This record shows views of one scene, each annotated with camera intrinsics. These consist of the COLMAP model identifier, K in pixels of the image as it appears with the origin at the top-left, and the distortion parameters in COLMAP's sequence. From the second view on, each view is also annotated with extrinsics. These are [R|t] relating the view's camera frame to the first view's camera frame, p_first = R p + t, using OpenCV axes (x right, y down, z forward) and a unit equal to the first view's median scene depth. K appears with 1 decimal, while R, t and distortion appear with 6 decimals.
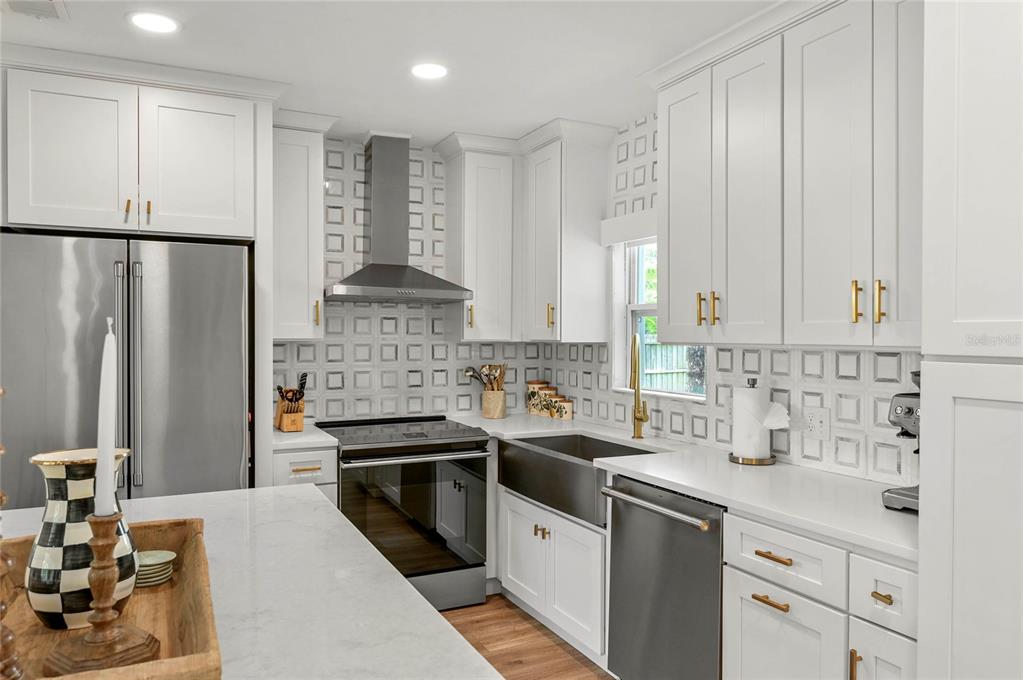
lens RADIAL K [[711.1, 0, 511.5], [0, 711.1, 344.0], [0, 0, 1]] dist [0.003707, 0.000766]
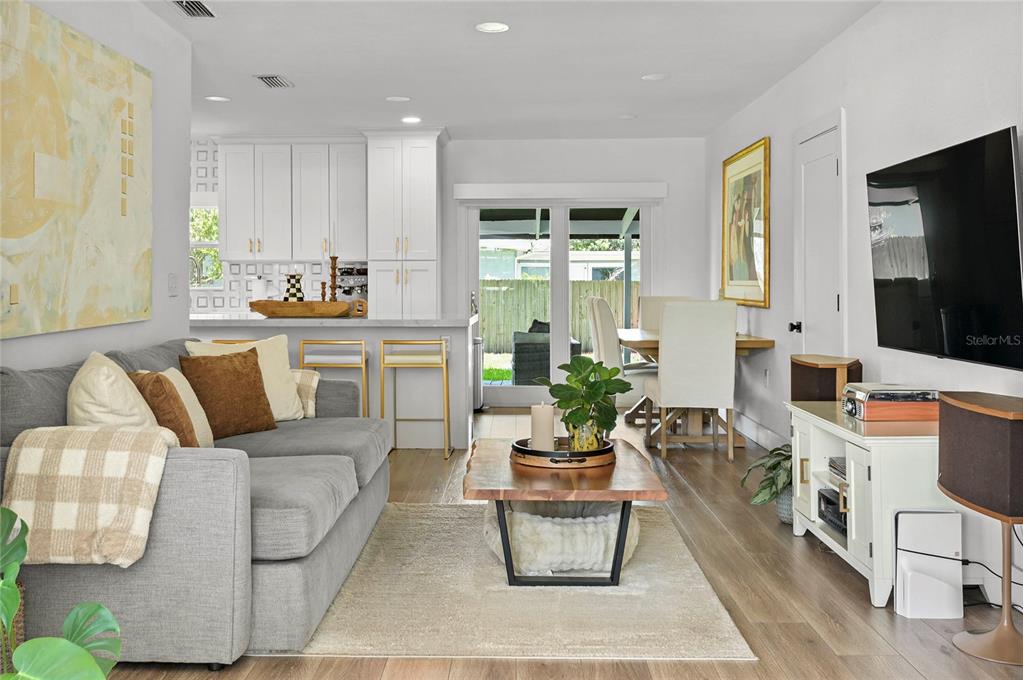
lens RADIAL K [[1004.5, 0, 494.1], [0, 1004.5, 295.8], [0, 0, 1]] dist [-0.022527, -0.012266]
pose [[0.463302, -0.012243, 0.886116, -1.692949], [0.015190, 0.999867, 0.005873, 0.080870], [-0.886070, 0.010739, 0.463427, -0.920224]]
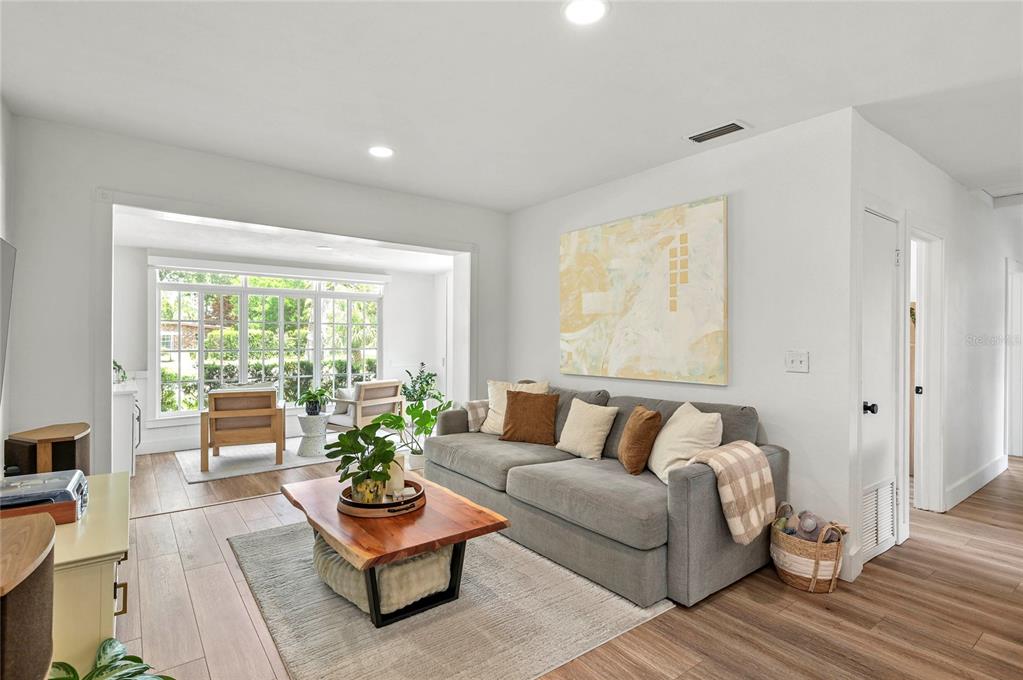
lens RADIAL K [[505.7, 0, 511.5], [0, 505.7, 340.0], [0, 0, 1]] dist [0.013786, -0.000620]
pose [[0.190419, 0.004249, -0.981694, 0.035636], [-0.022843, 0.999739, -0.000103, 0.044447], [0.981437, 0.022444, 0.190467, -0.433964]]
